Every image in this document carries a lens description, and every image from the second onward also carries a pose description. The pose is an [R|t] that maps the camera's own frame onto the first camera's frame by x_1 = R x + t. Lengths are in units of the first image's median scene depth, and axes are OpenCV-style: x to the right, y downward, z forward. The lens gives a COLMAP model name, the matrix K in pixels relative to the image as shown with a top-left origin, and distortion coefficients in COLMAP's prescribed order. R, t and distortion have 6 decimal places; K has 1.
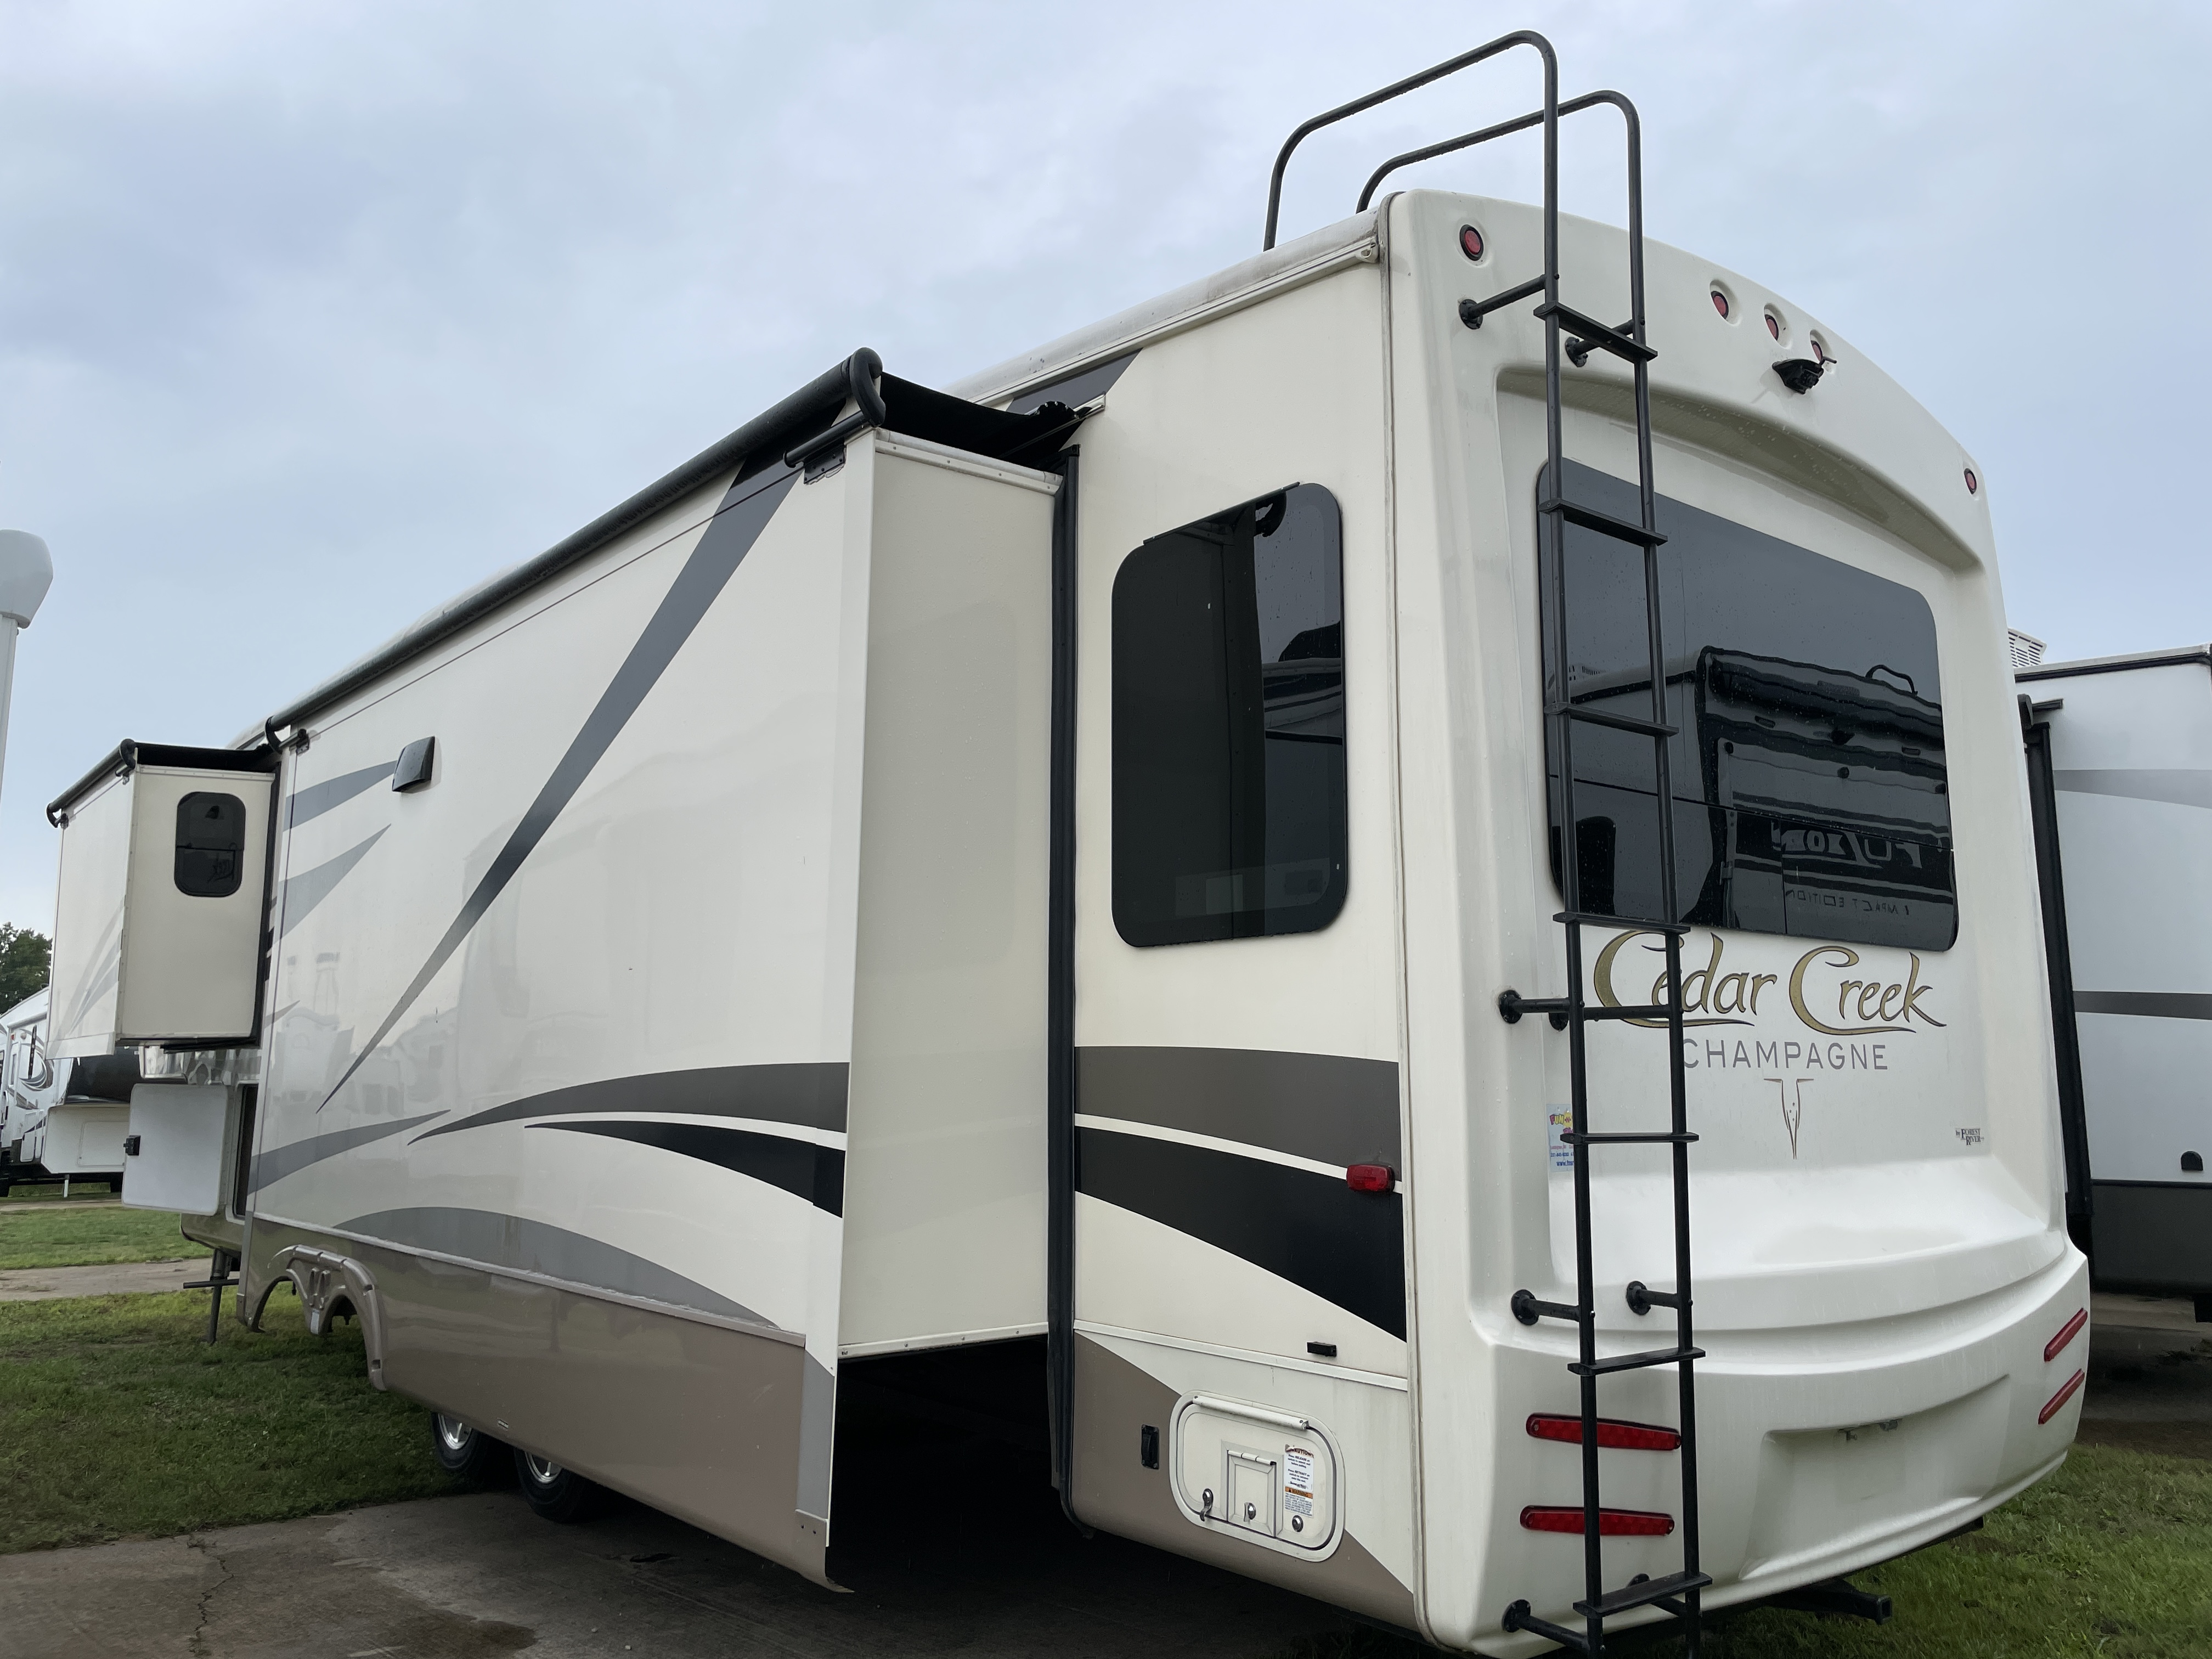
lens RADIAL K [[1687.4, 0, 1111.4], [0, 1687.4, 823.6], [0, 0, 1]] dist [0.077433, -0.106987]
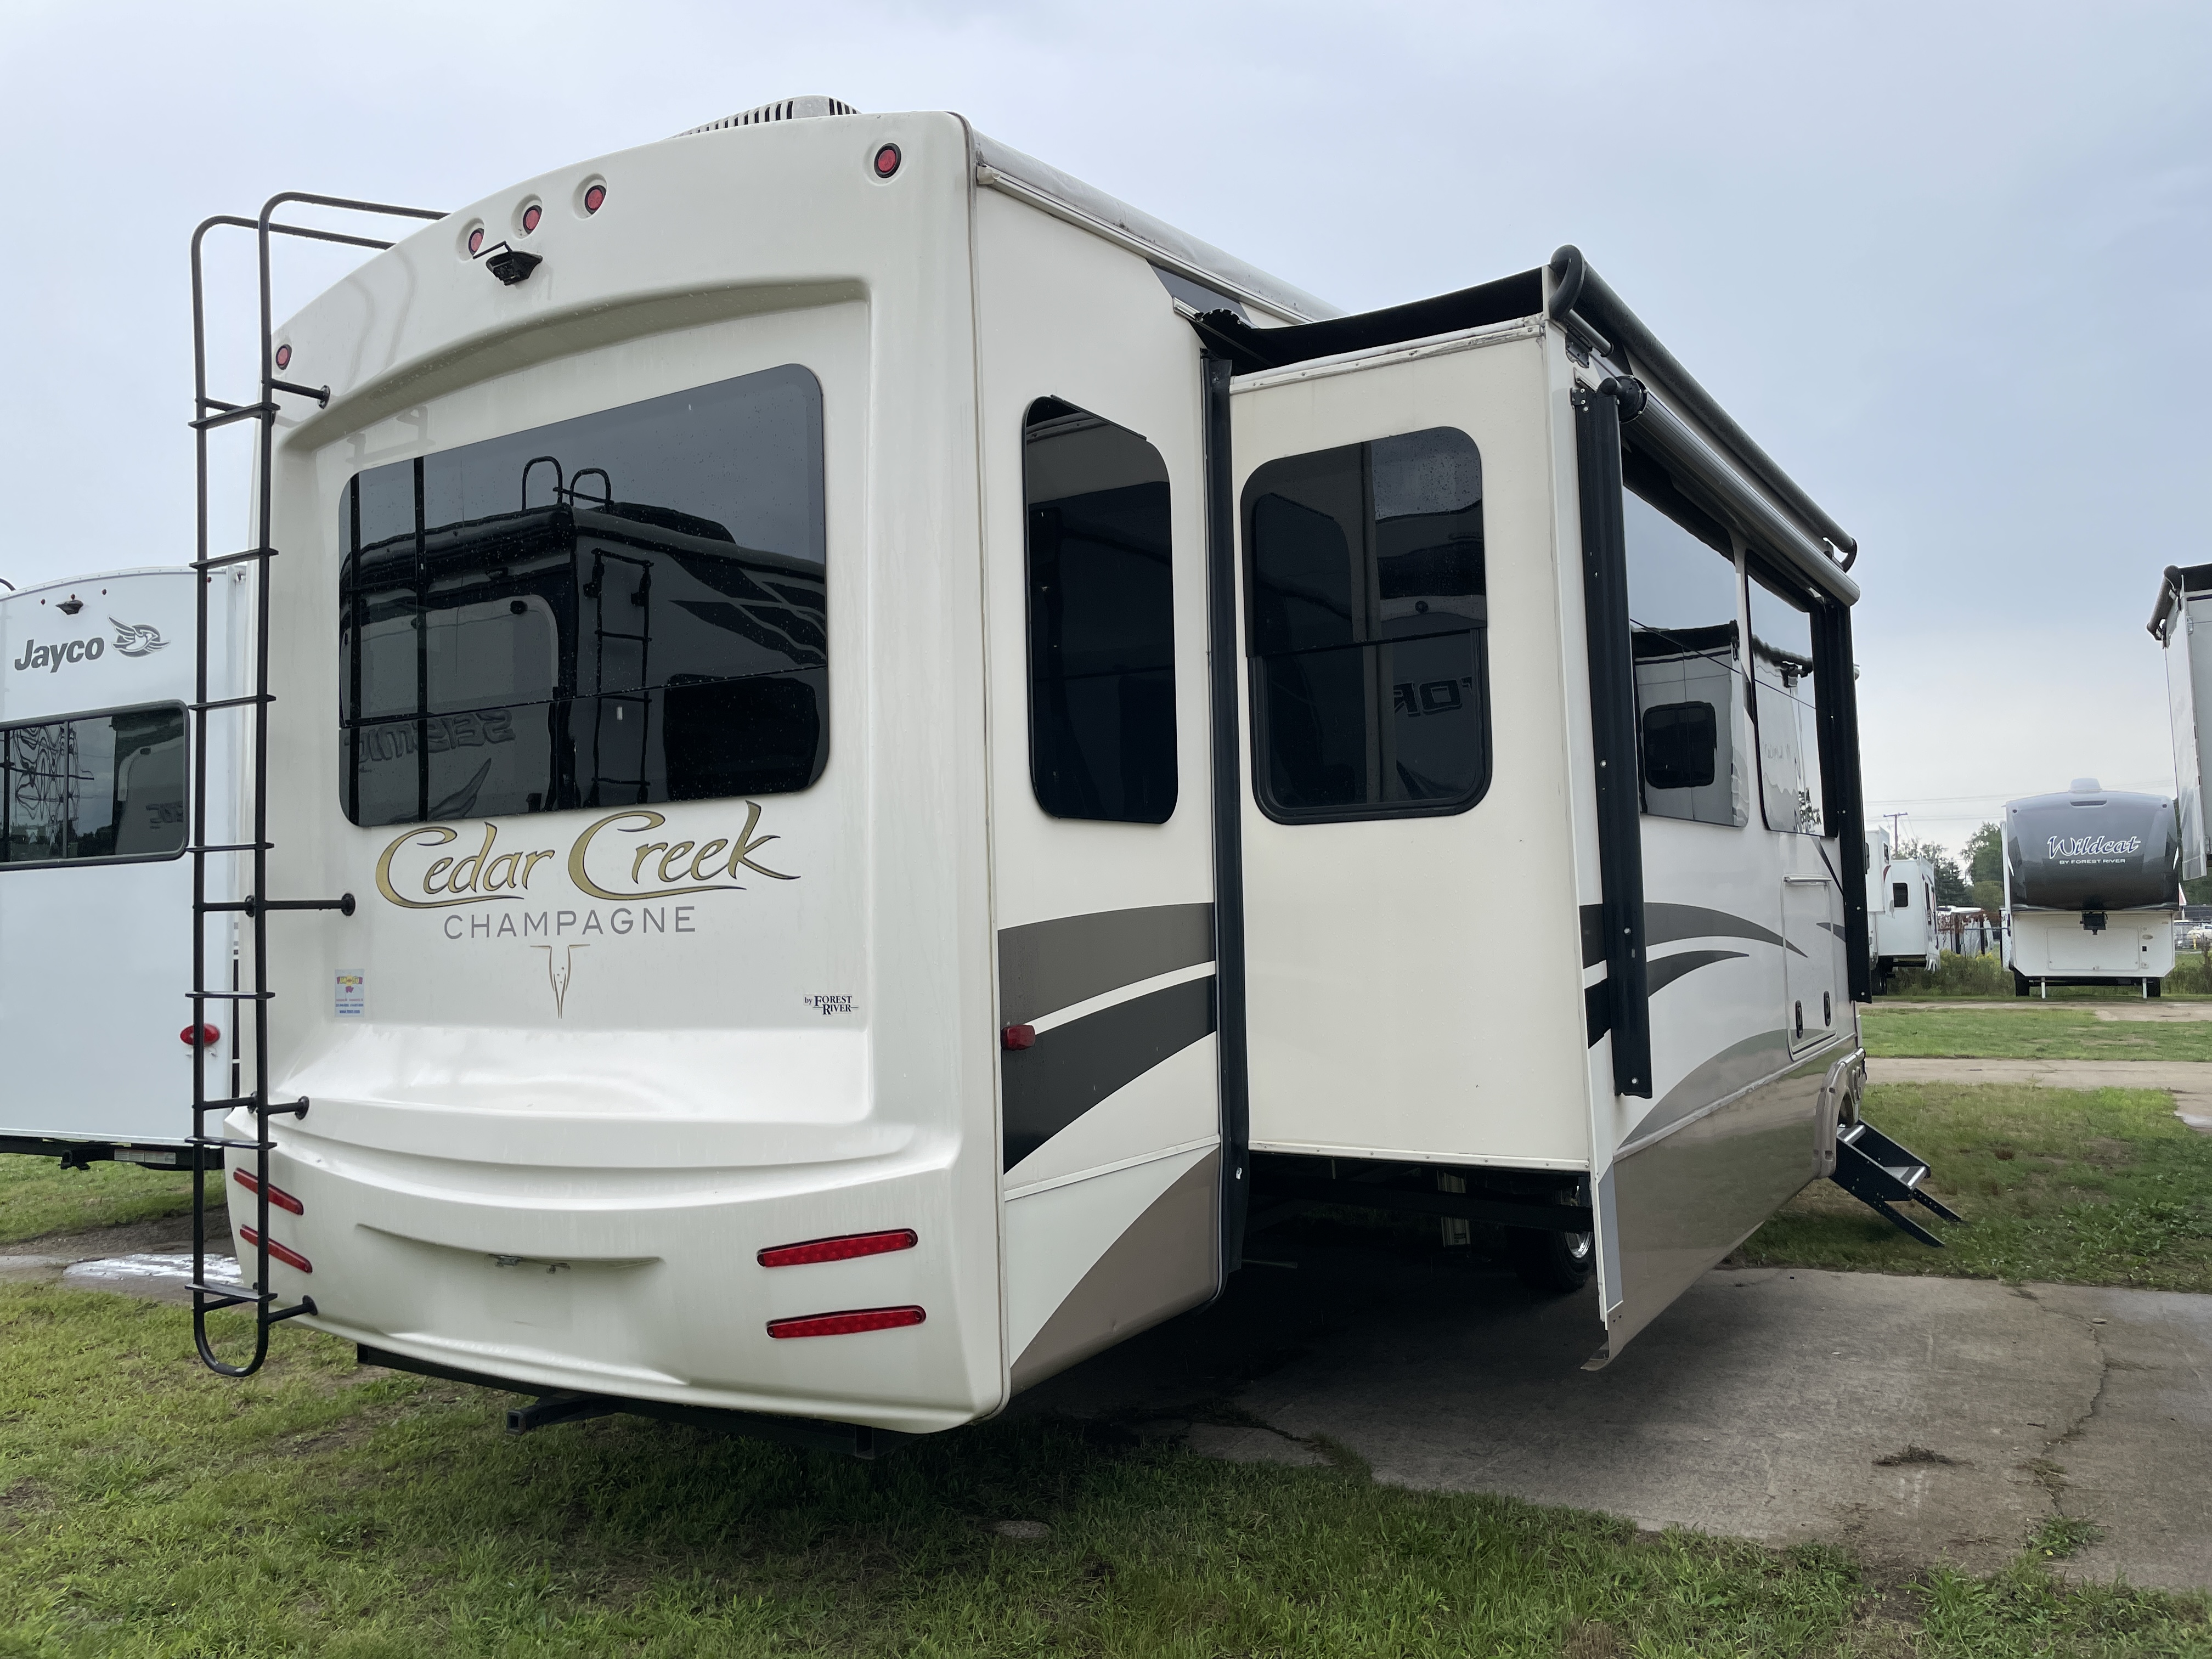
lens RADIAL K [[1687.4, 0, 1113.4], [0, 1687.4, 823.6], [0, 0, 1]] dist [0.077433, -0.106987]
pose [[0.332116, -0.059612, -0.941353, 1.493540], [0.168904, 0.985628, -0.002826, 0.132975], [0.927993, -0.158060, 0.337412, 0.952251]]
